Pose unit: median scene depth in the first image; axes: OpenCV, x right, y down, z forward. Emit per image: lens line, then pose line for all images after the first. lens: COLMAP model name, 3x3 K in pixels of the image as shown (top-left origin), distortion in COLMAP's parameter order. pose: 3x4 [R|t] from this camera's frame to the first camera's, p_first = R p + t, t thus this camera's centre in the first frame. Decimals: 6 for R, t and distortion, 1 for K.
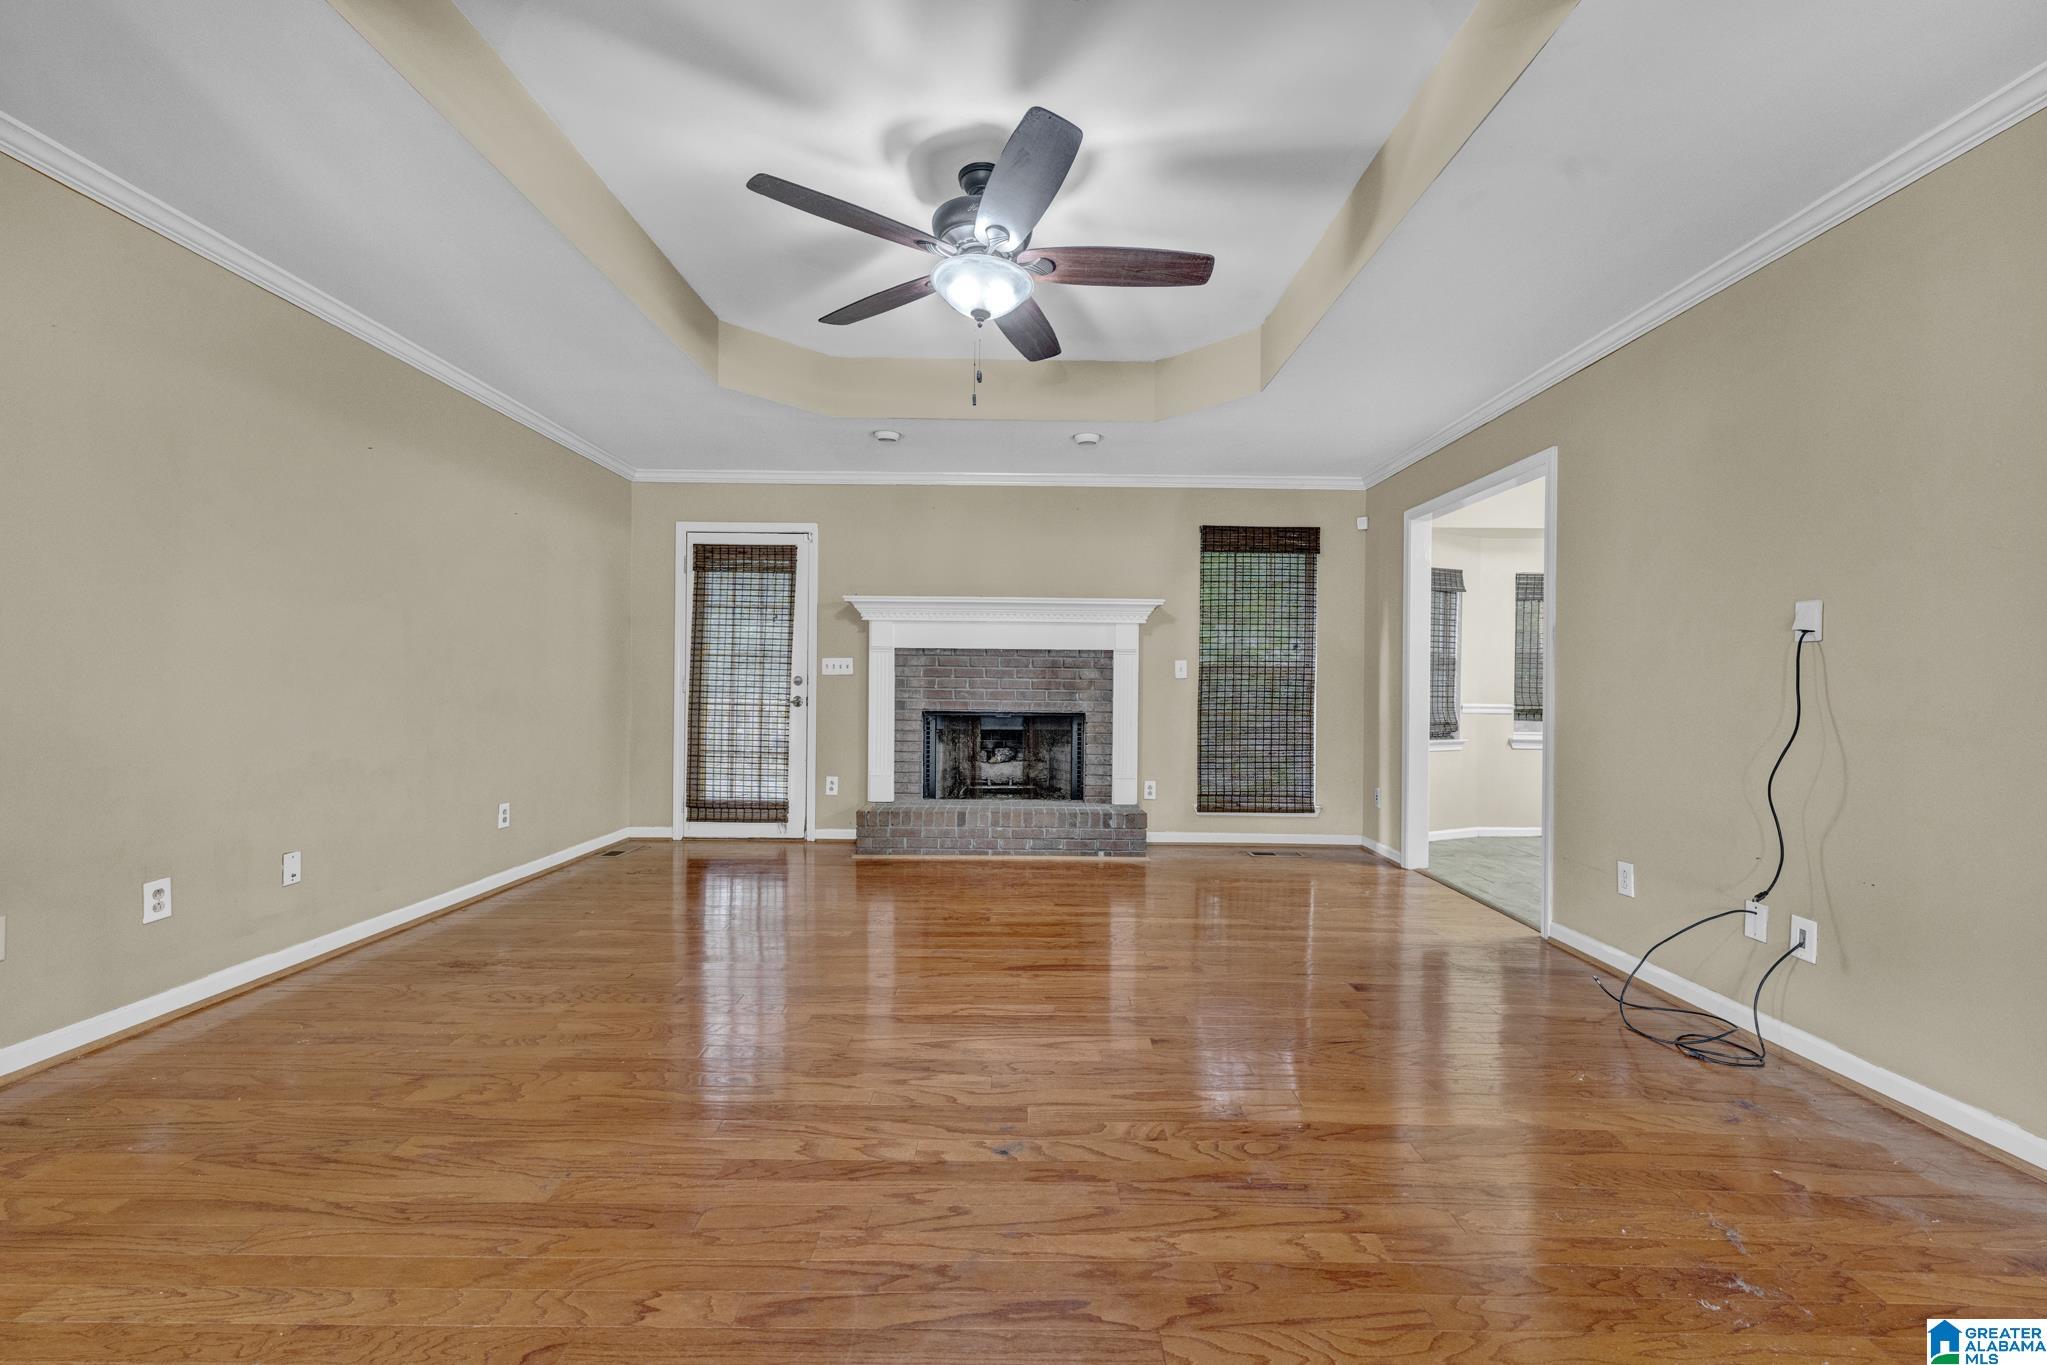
lens RADIAL K [[802.8, 0, 1023.4], [0, 802.8, 697.7], [0, 0, 1]] dist [-0.002663, 0.000001]
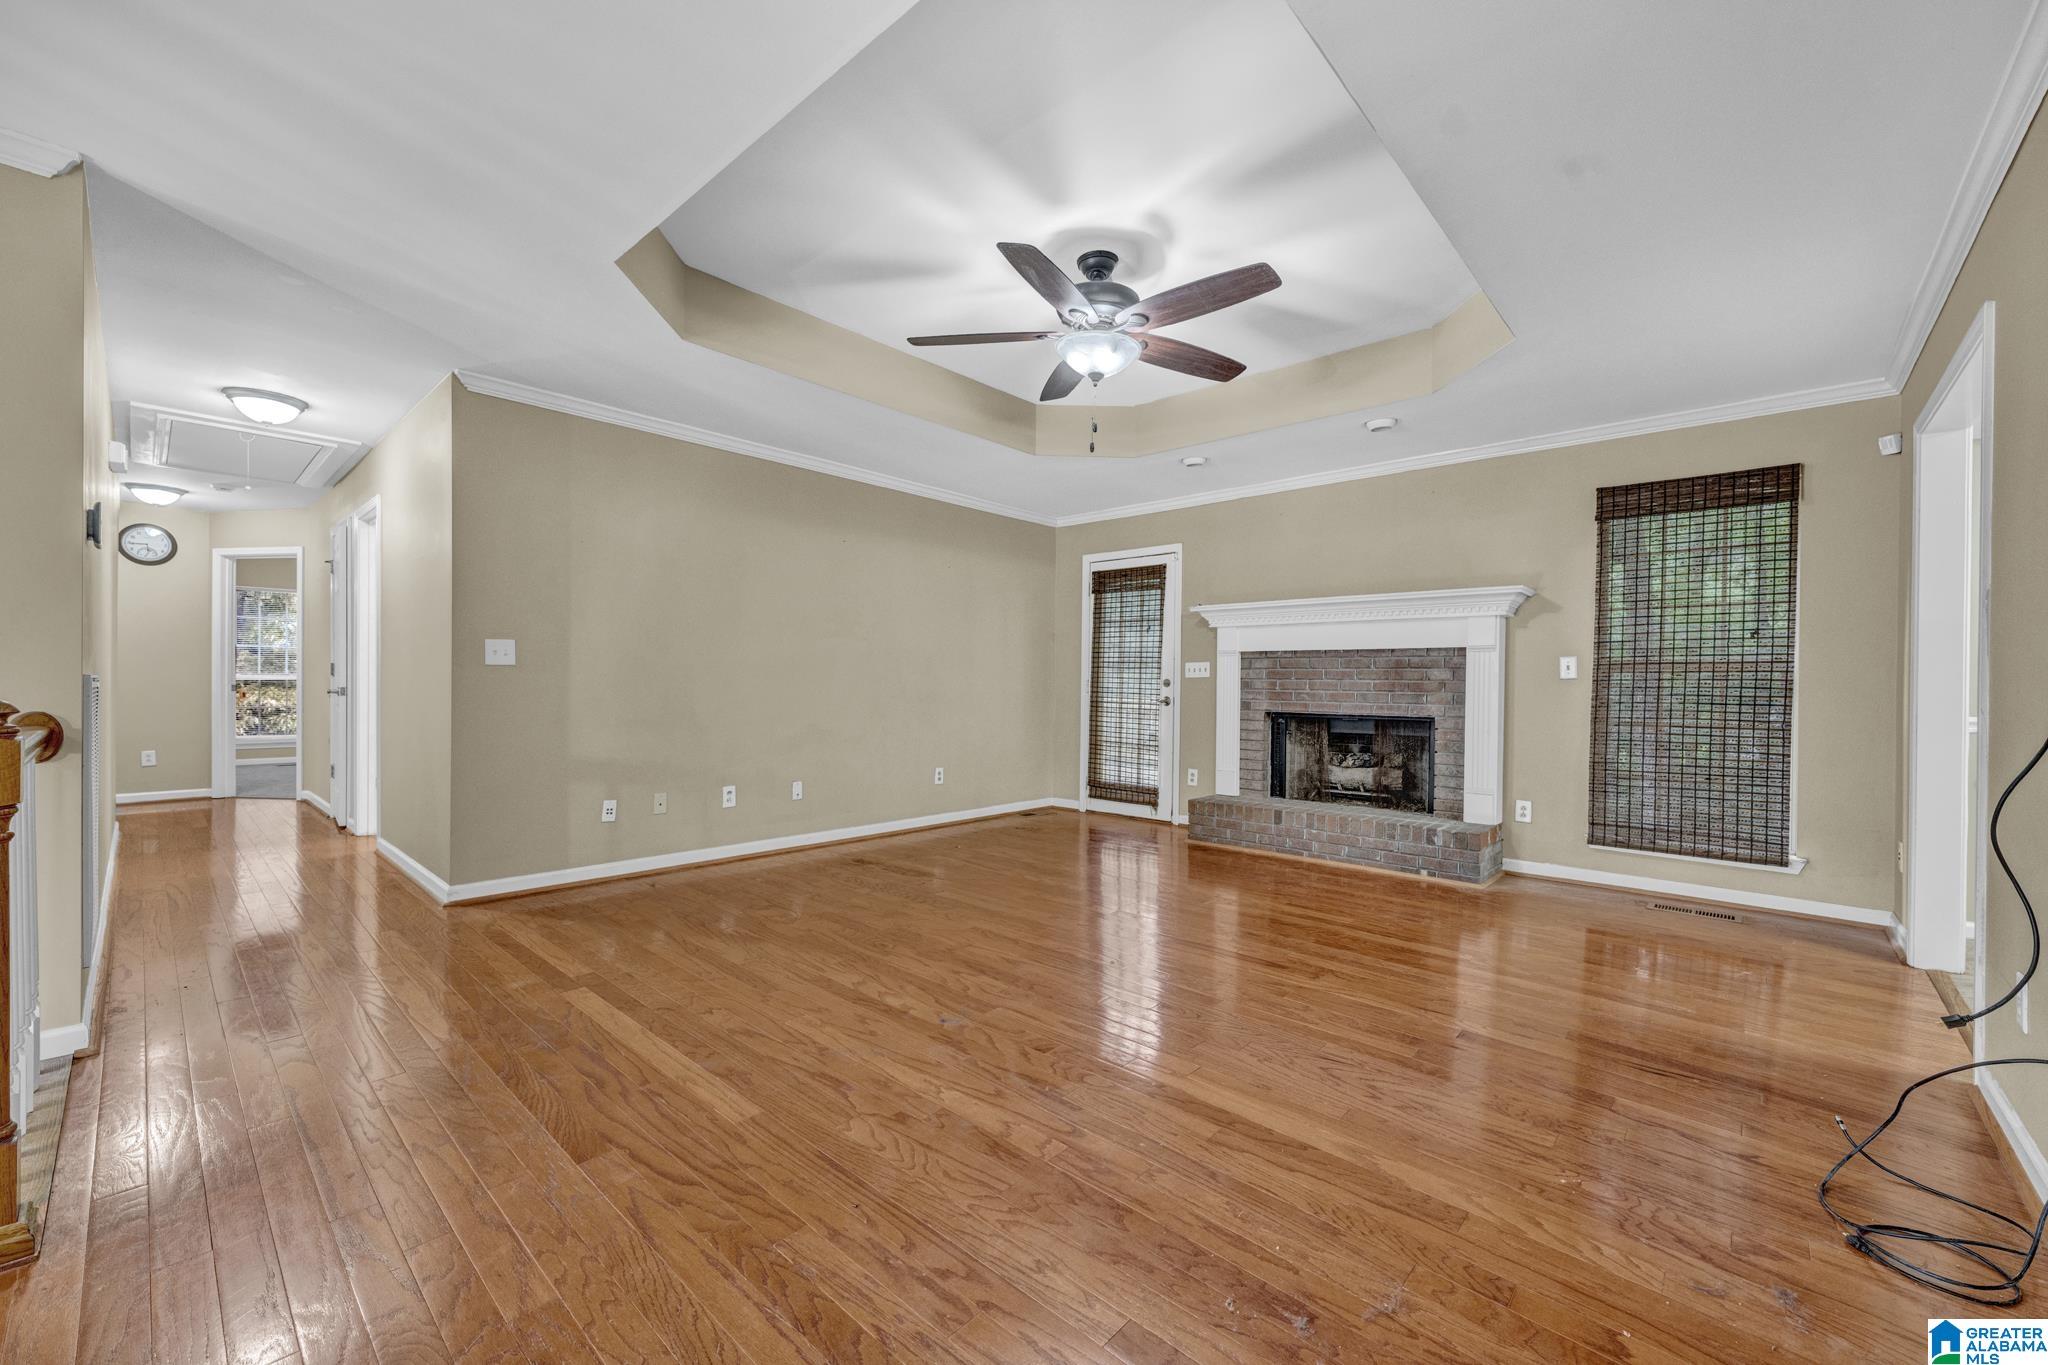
lens RADIAL K [[803.2, 0, 1026.1], [0, 803.2, 695.3], [0, 0, 1]] dist [-0.002663, 0.000001]
pose [[0.739522, 0.007186, -0.673094, 0.344270], [-0.013124, 0.999907, -0.003744, 0.003361], [0.673005, 0.011602, 0.739547, 0.023332]]
